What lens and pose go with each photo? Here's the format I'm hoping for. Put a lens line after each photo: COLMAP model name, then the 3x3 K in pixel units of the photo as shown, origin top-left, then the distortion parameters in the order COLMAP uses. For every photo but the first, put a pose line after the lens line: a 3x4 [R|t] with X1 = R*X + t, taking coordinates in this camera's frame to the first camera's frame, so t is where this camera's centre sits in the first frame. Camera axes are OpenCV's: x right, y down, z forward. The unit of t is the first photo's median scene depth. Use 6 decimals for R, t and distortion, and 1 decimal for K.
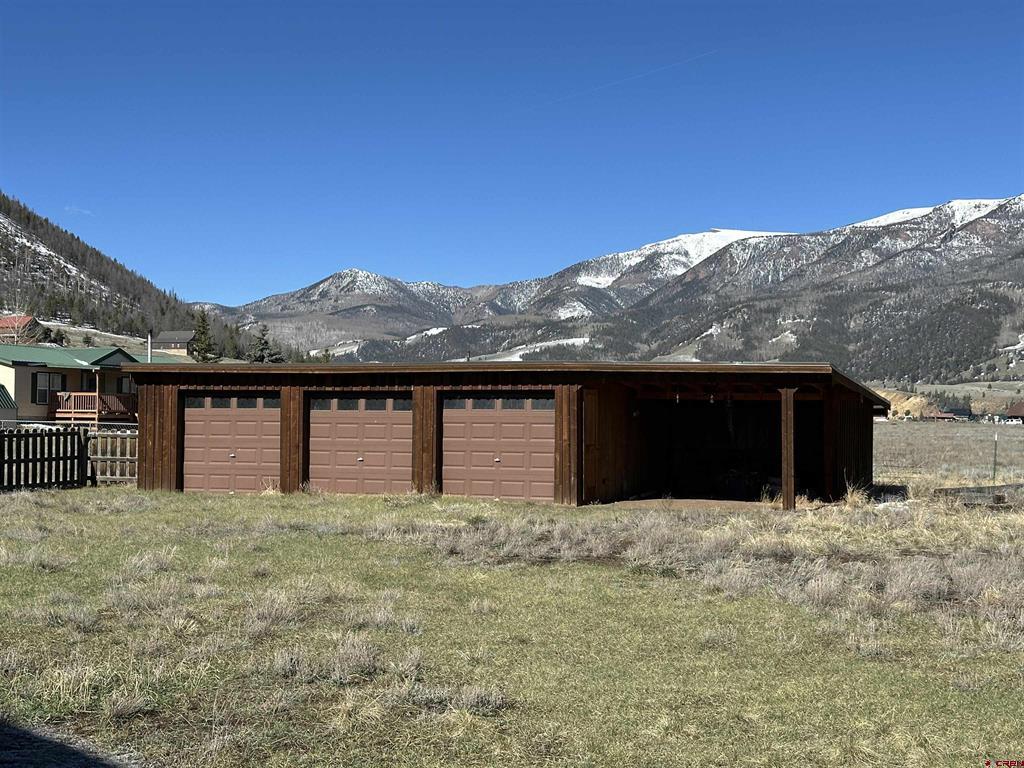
lens RADIAL K [[1578.0, 0, 475.0], [0, 1578.0, 410.0], [0, 0, 1]] dist [0.275196, 0.000000]
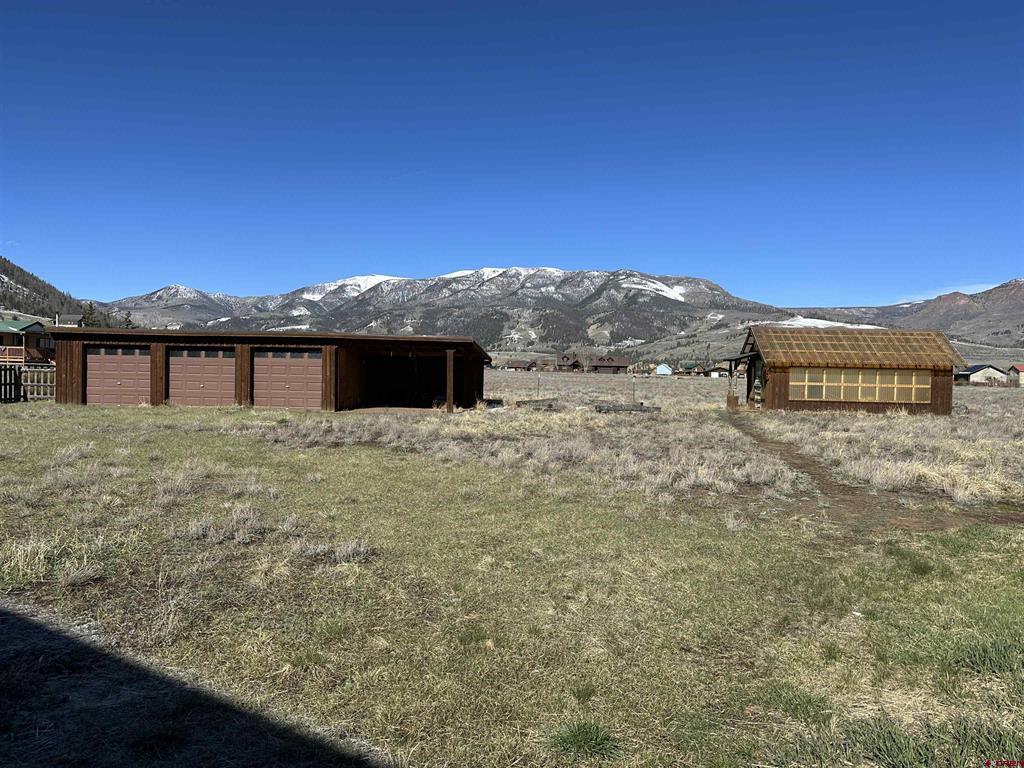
lens RADIAL K [[748.7, 0, 530.2], [0, 748.7, 403.6], [0, 0, 1]] dist [0.024448, -0.038517]
pose [[0.934689, -0.005068, 0.355430, -0.029026], [-0.014021, 0.998595, 0.051110, 0.003227], [-0.355190, -0.052755, 0.933304, 0.100935]]
